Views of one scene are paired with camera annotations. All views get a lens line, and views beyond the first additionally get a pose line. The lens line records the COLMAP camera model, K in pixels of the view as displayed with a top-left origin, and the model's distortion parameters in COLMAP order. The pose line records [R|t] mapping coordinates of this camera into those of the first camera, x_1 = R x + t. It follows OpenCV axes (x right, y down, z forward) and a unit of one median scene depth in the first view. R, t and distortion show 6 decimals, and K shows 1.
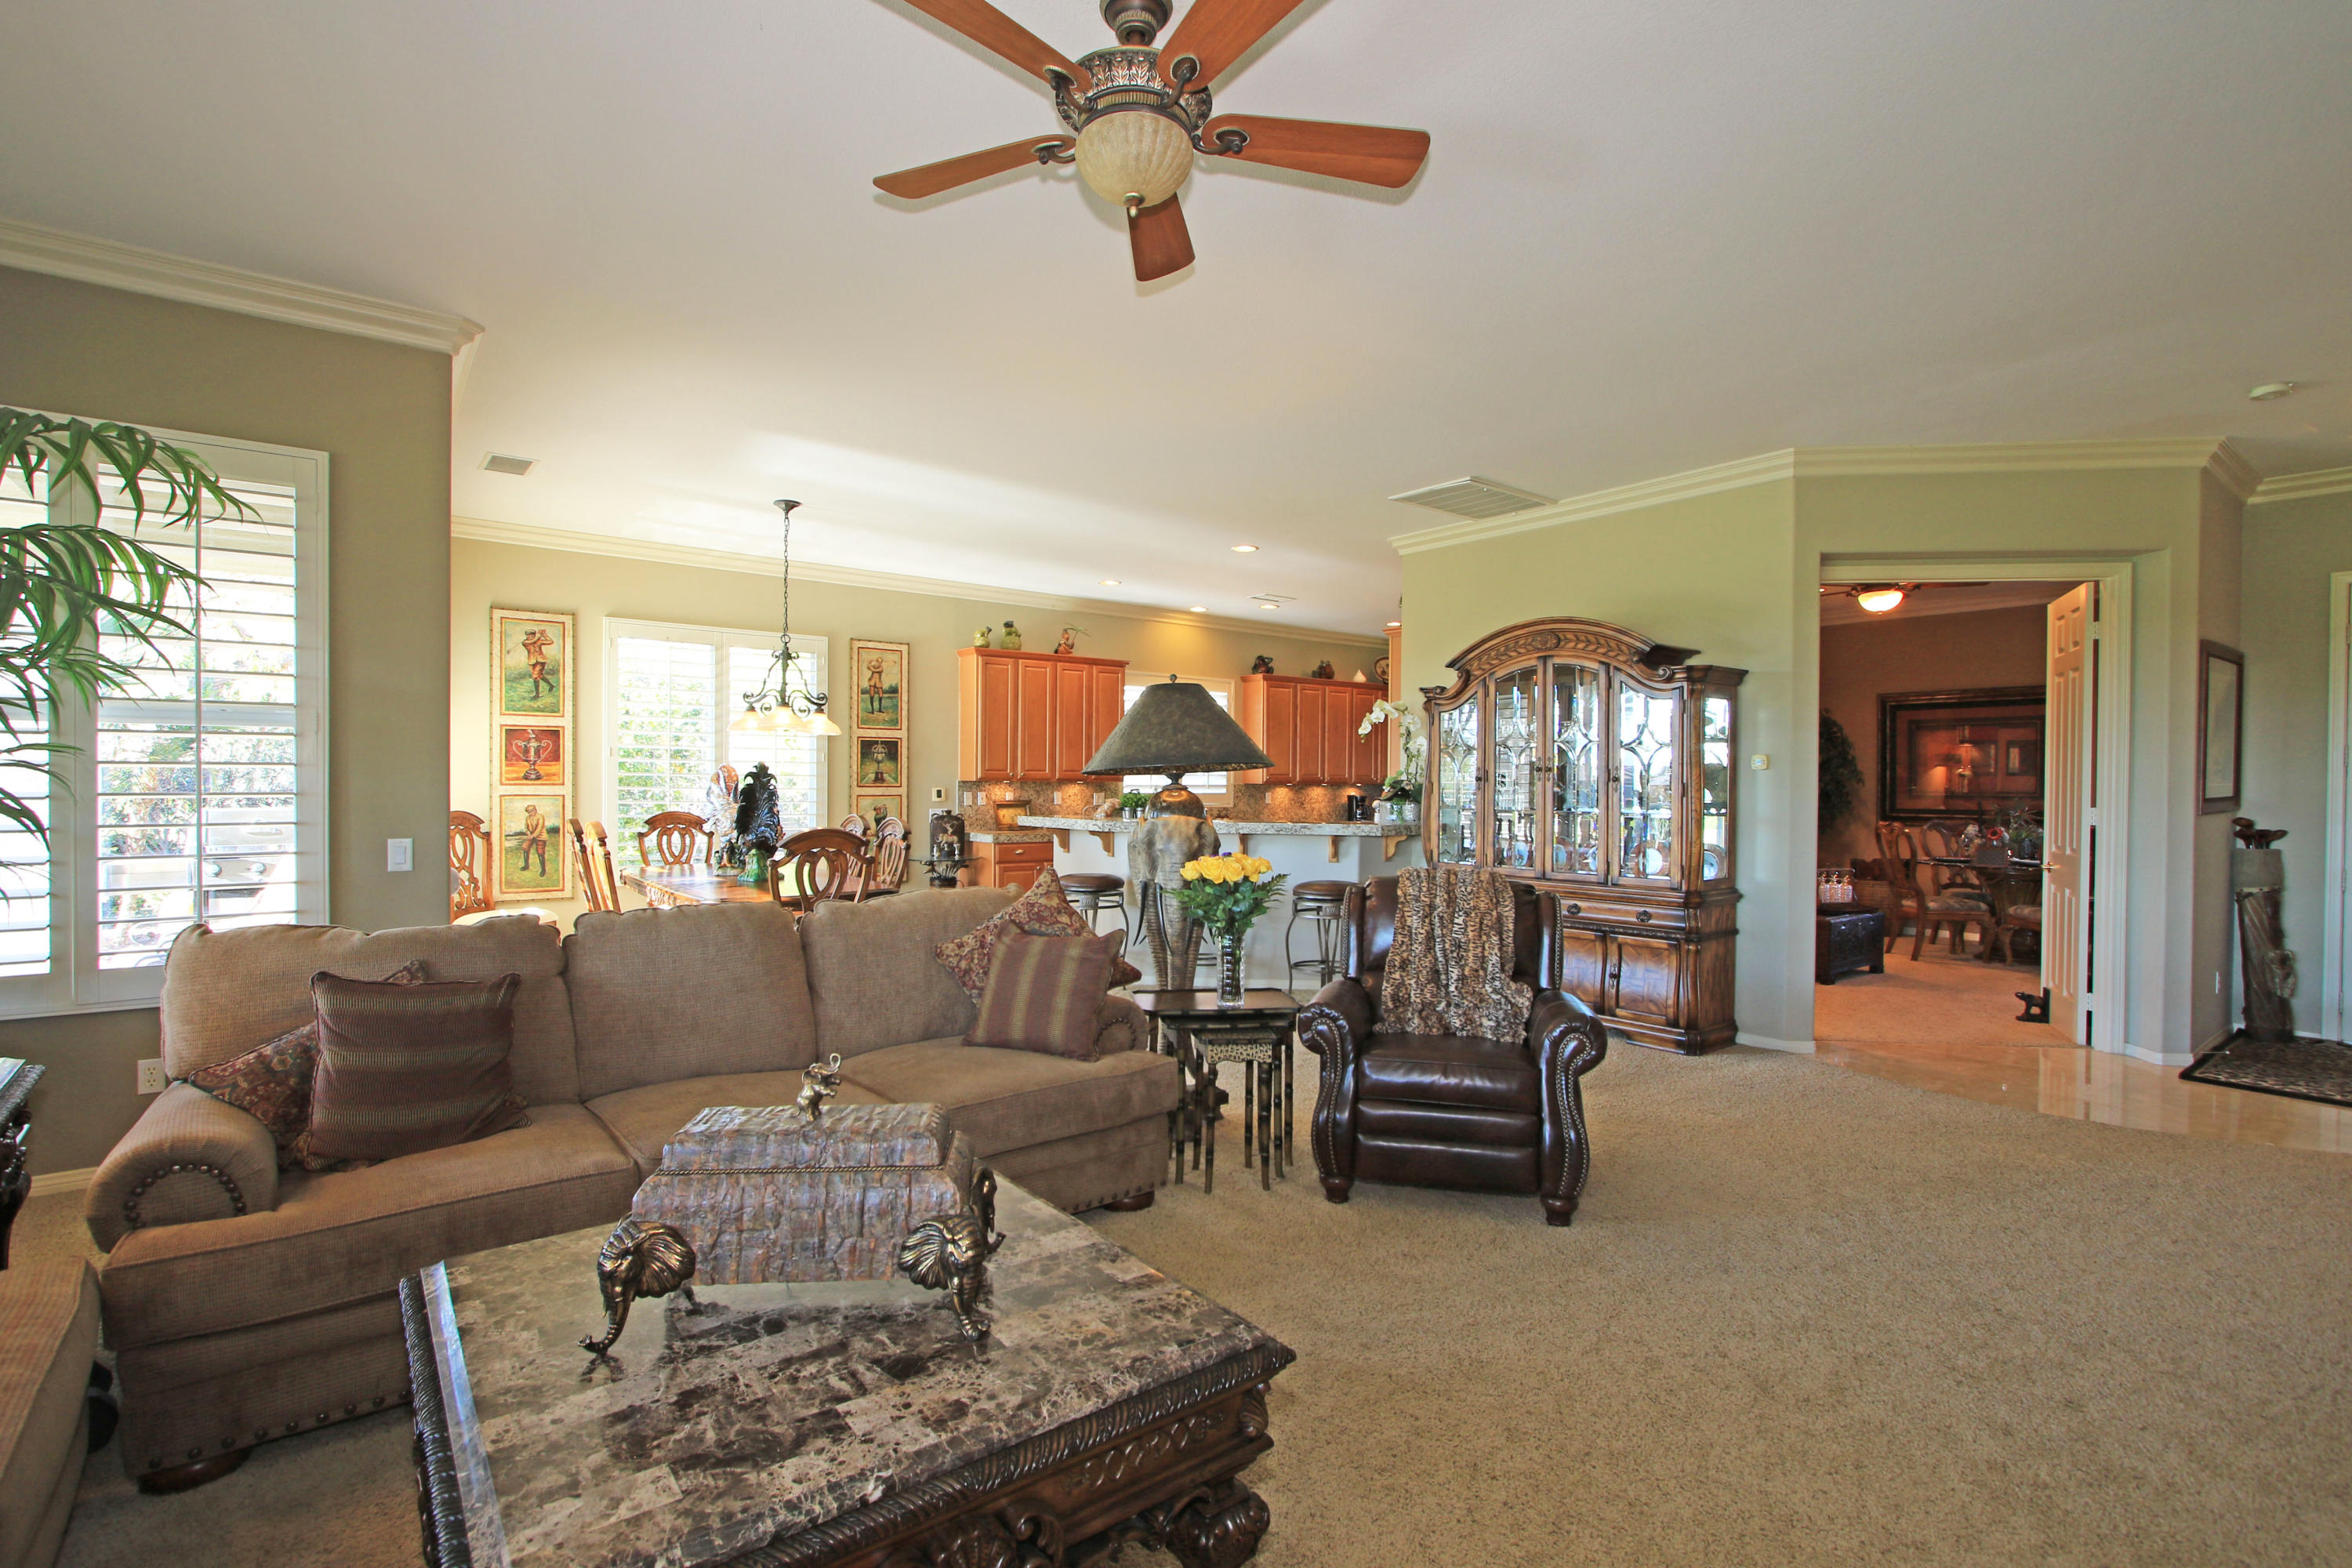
lens RADIAL K [[1100.5, 0, 1165.8], [0, 1100.5, 792.2], [0, 0, 1]] dist [-0.020879, 0.003935]
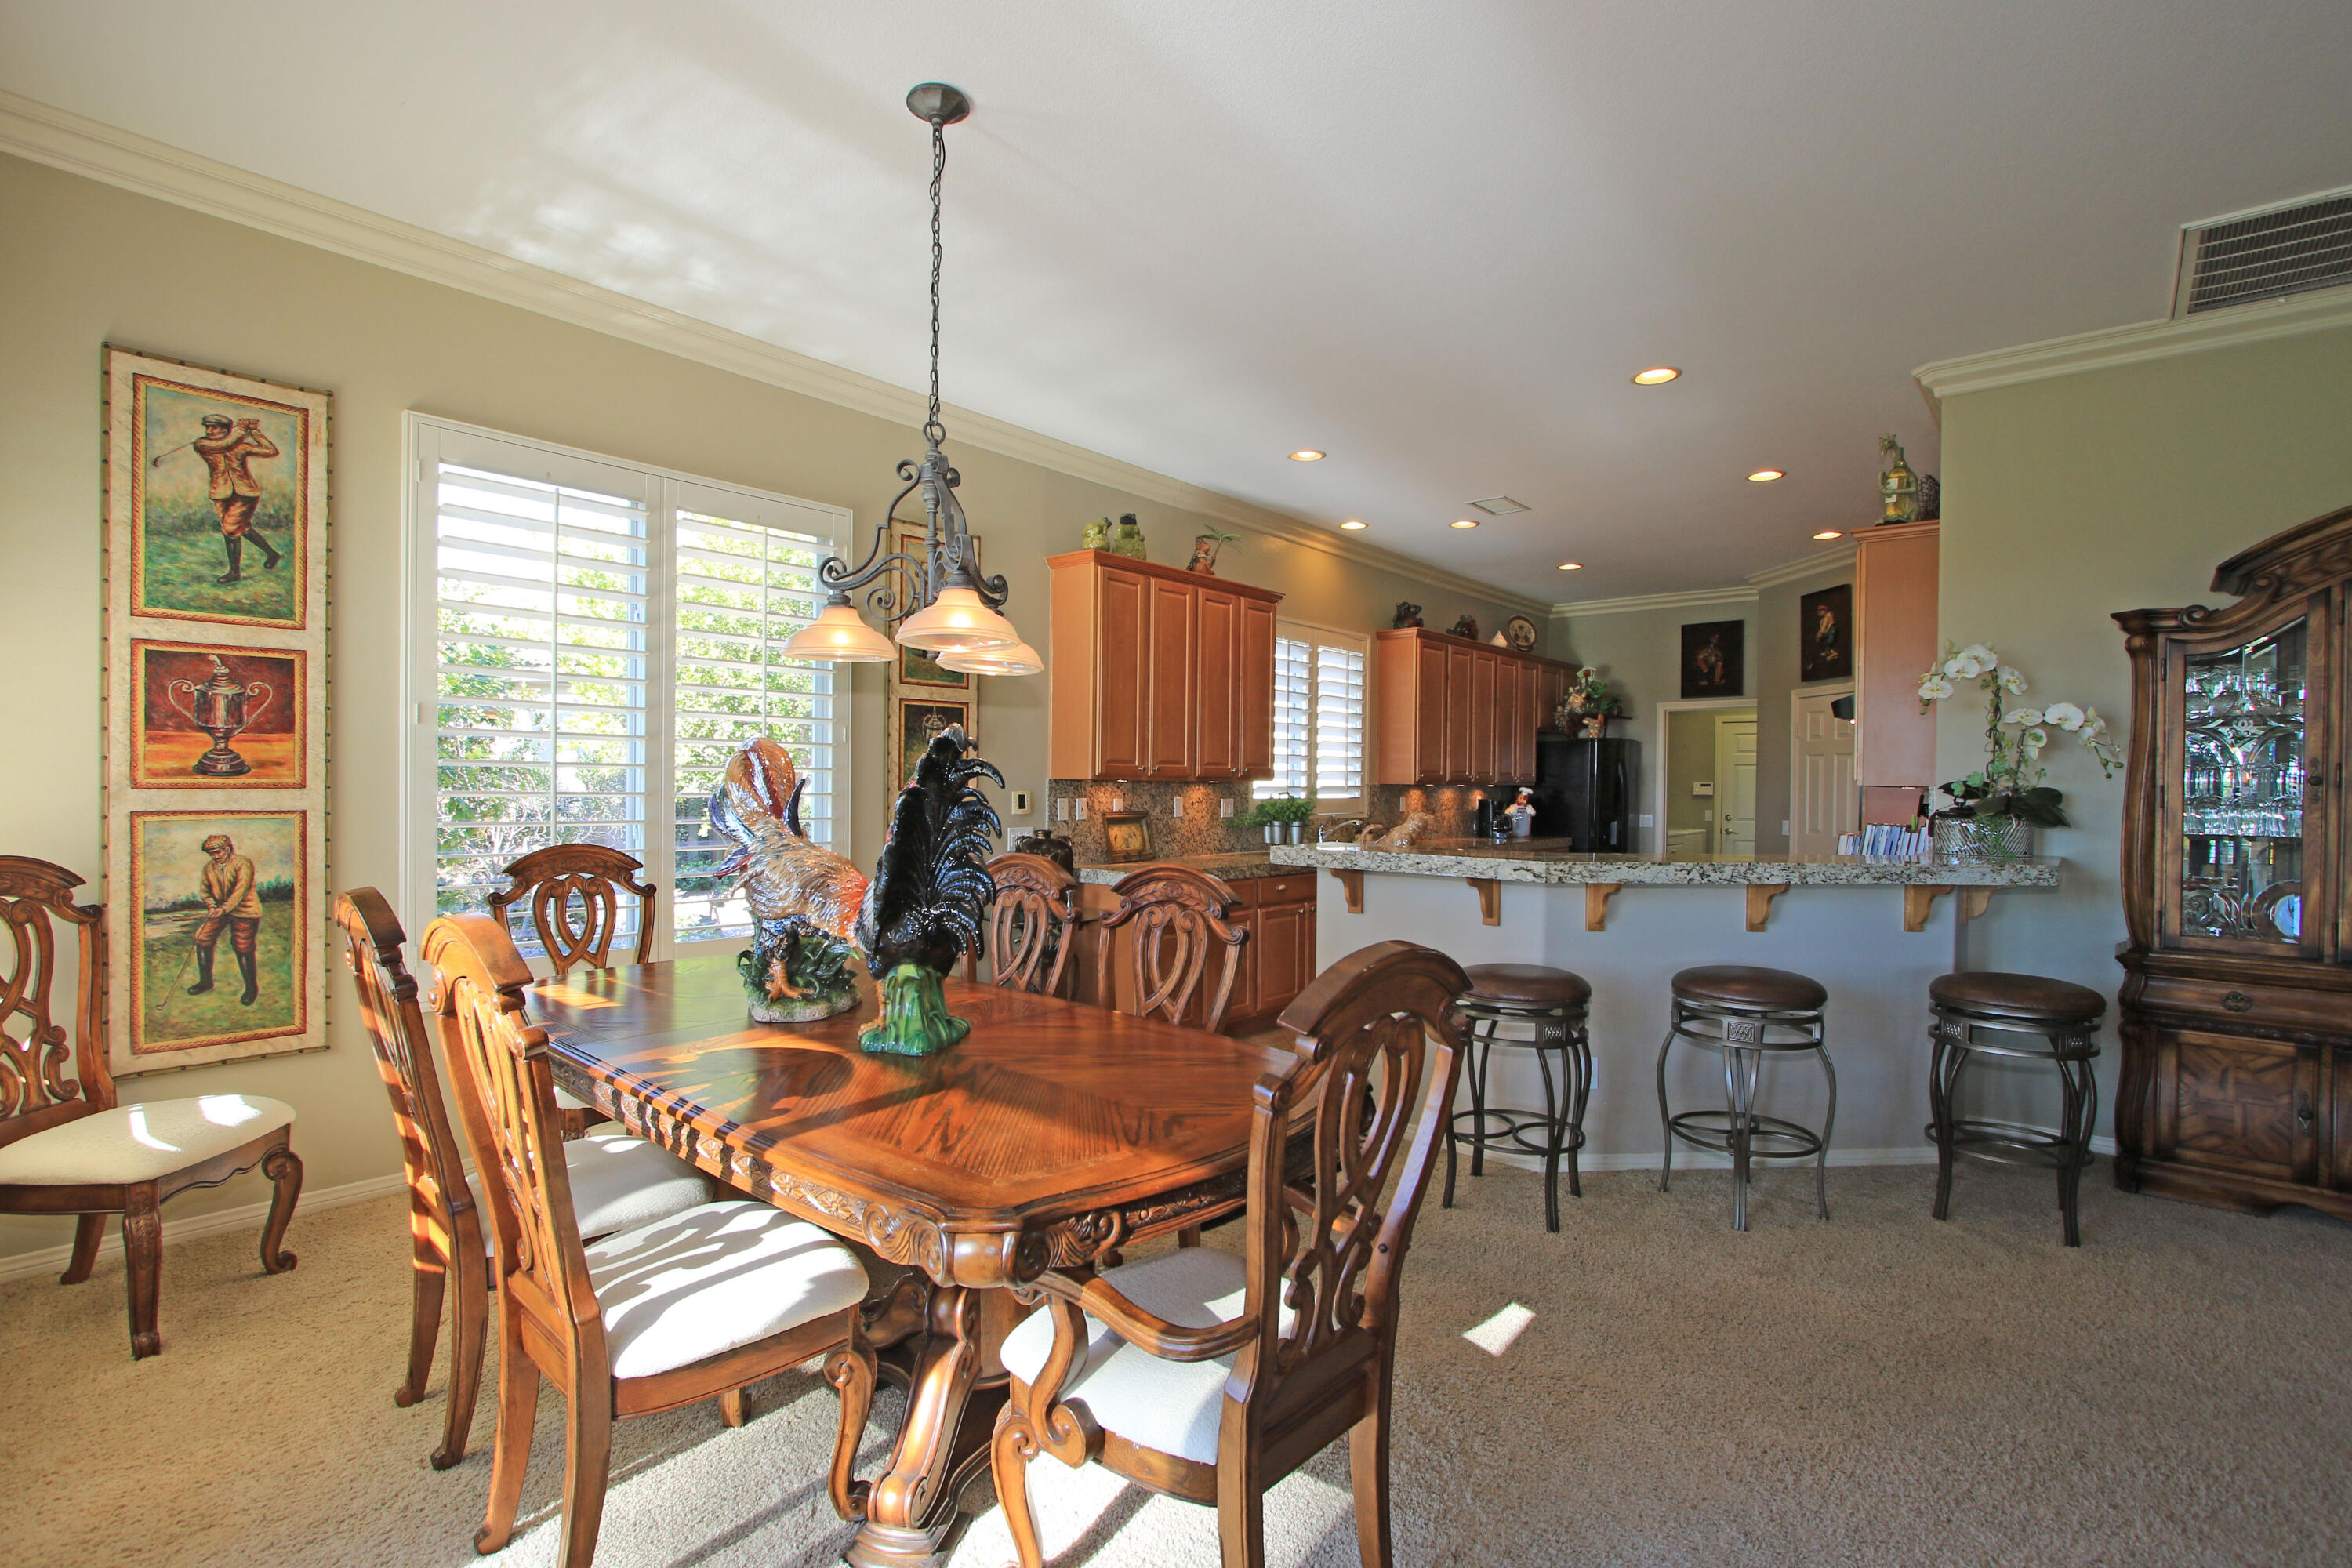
lens RADIAL K [[1095.7, 0, 1172.9], [0, 1095.7, 790.5], [0, 0, 1]] dist [-0.018398, 0.001735]
pose [[0.979998, -0.000392, 0.199005, -0.298612], [0.000370, 1.000000, 0.000148, -0.005331], [-0.199005, -0.000072, 0.979998, 0.511263]]
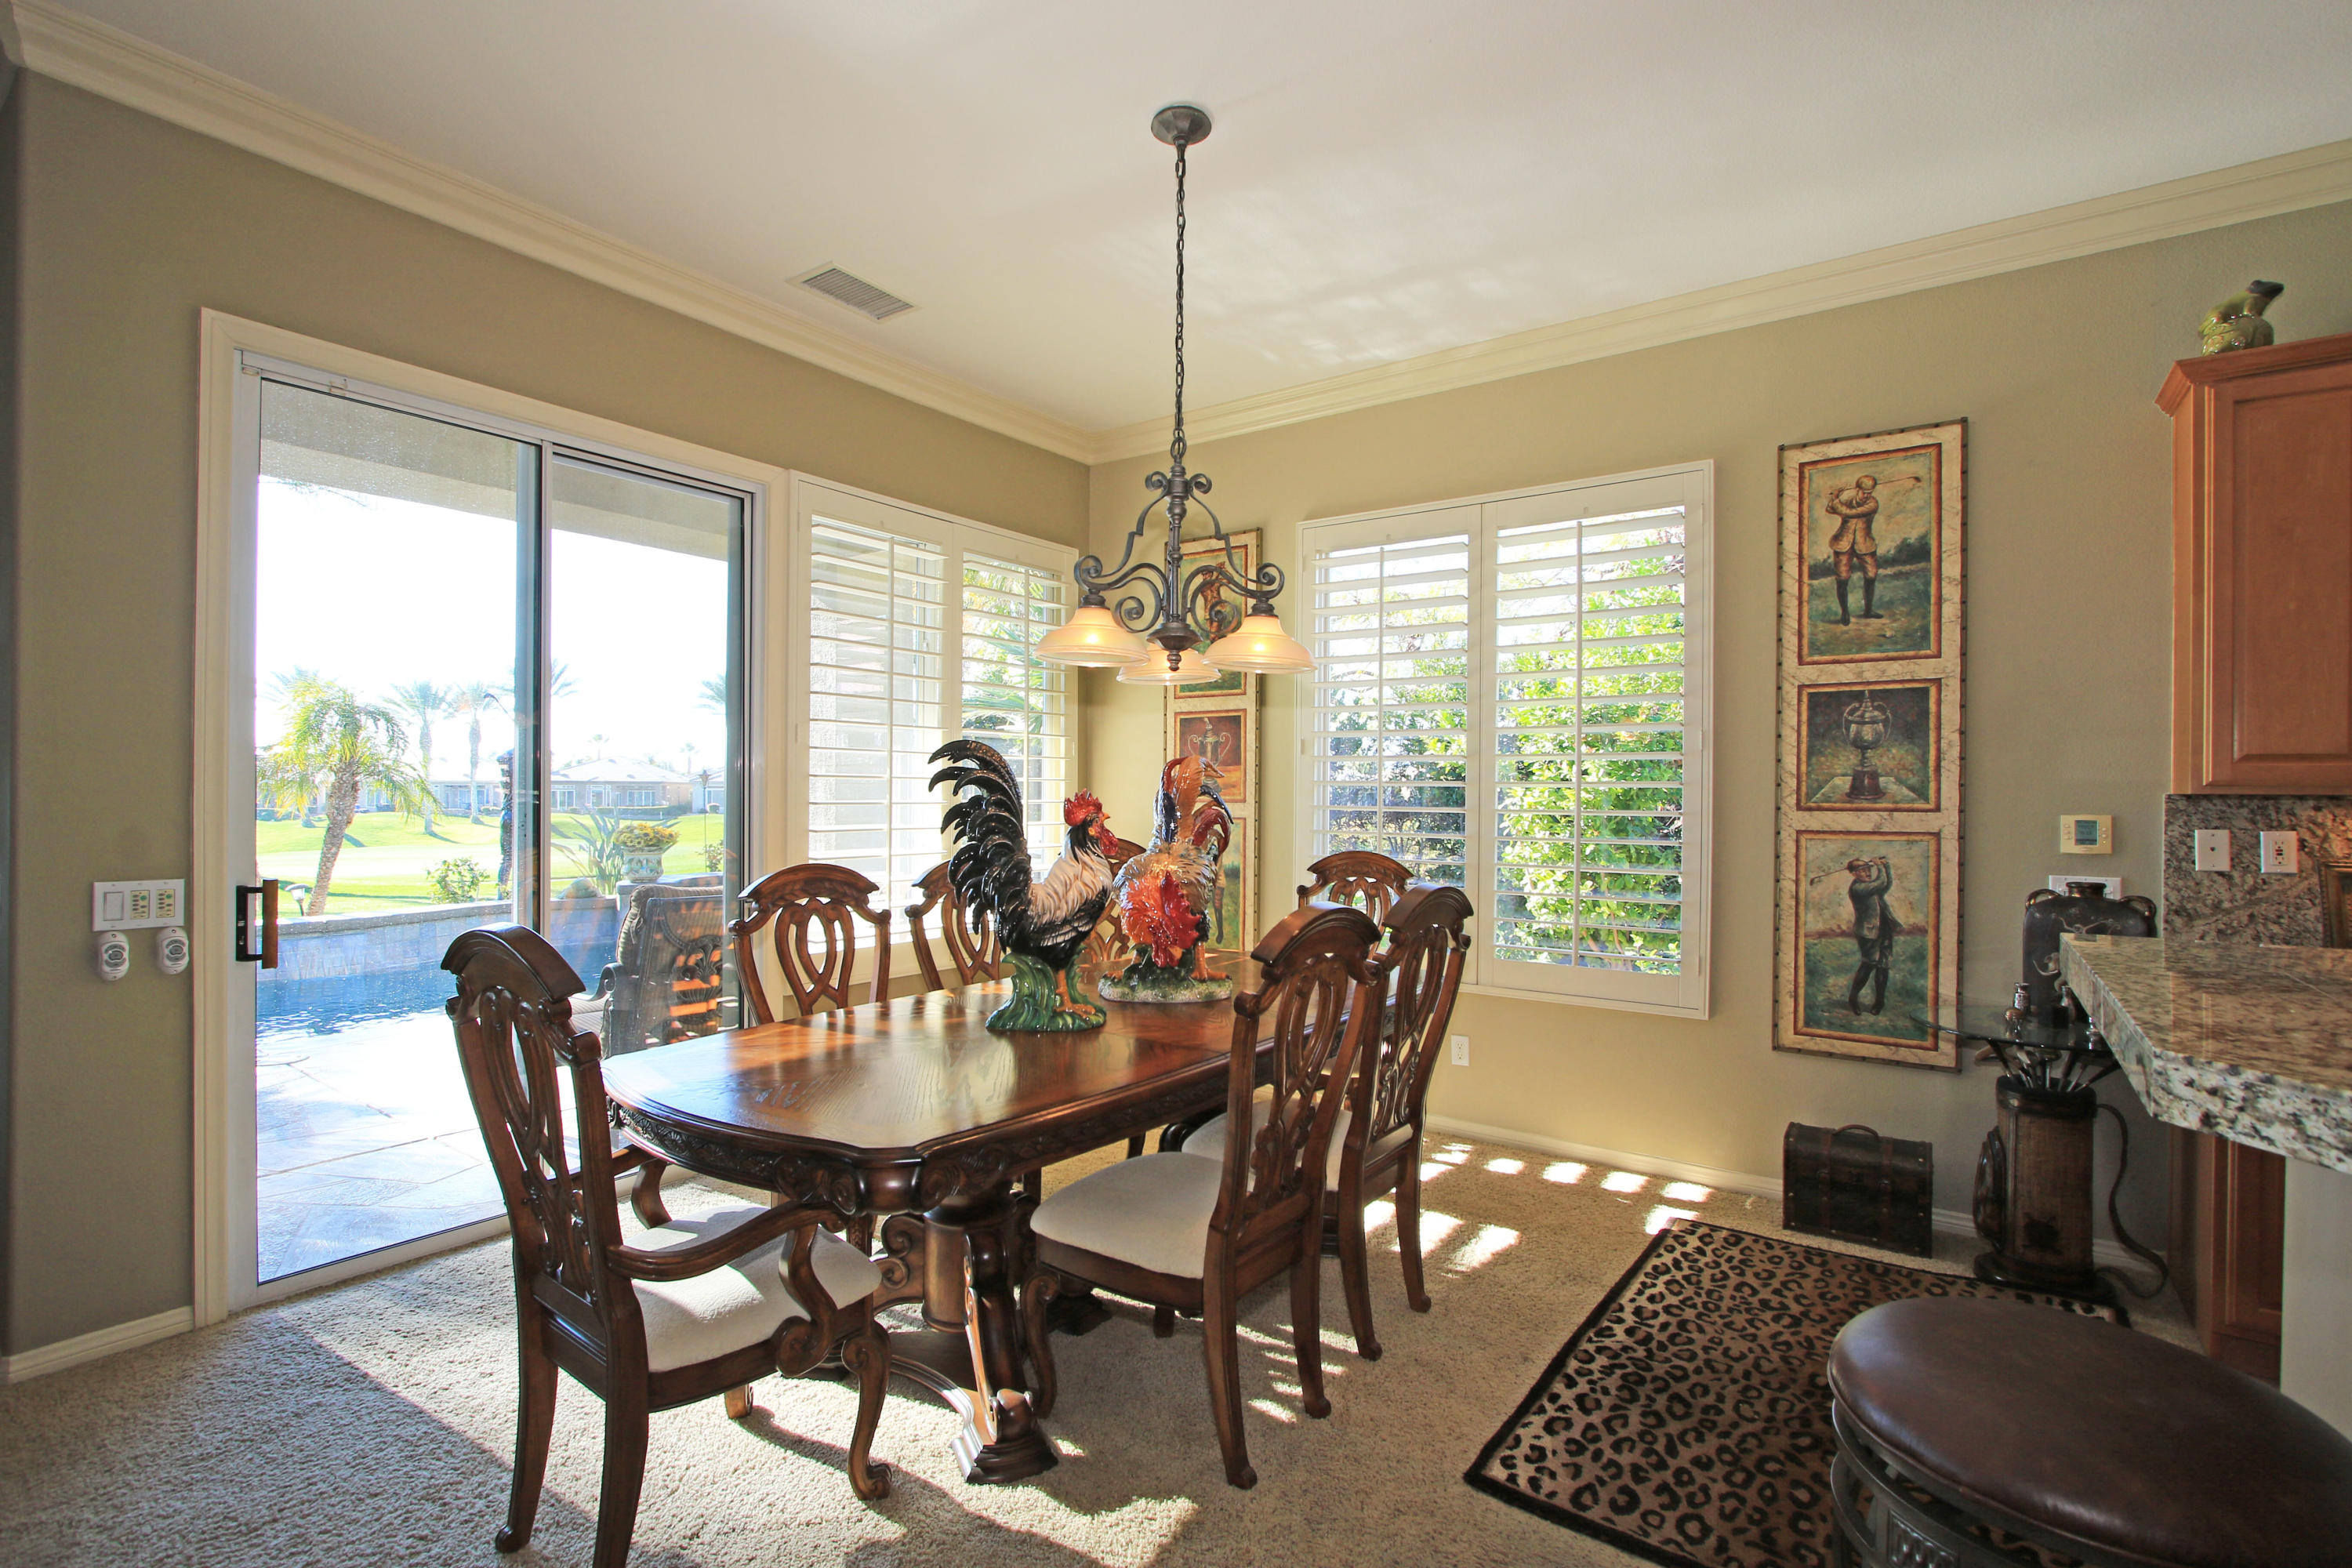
lens RADIAL K [[1086.5, 0, 1181.1], [0, 1086.5, 795.7], [0, 0, 1]] dist [-0.001913, -0.000110]
pose [[0.285497, -0.003512, -0.958373, 0.043693], [-0.012896, 0.999889, -0.007506, -0.004608], [0.958293, 0.014503, 0.285420, 0.780741]]
